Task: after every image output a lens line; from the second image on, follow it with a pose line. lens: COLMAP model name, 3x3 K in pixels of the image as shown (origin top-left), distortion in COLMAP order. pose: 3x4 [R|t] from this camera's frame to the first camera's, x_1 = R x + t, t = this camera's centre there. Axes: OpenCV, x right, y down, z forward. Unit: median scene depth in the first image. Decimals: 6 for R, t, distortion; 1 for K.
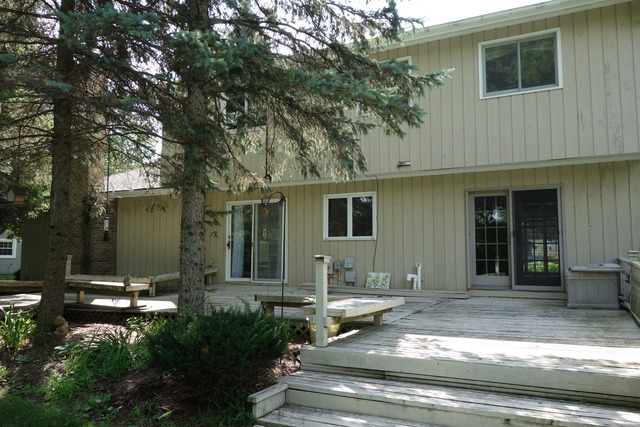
lens RADIAL K [[503.1, 0, 317.6], [0, 503.1, 216.8], [0, 0, 1]] dist [-0.007727, -0.008727]
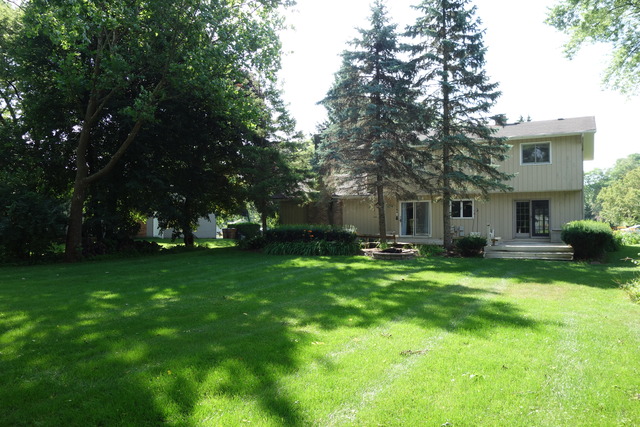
lens RADIAL K [[503.1, 0, 319.8], [0, 503.1, 214.8], [0, 0, 1]] dist [-0.007727, -0.008727]
pose [[0.999896, -0.013703, 0.004507, -0.723091], [0.013287, 0.996544, 0.081992, -0.205514], [-0.005615, -0.081923, 0.996623, -1.595764]]
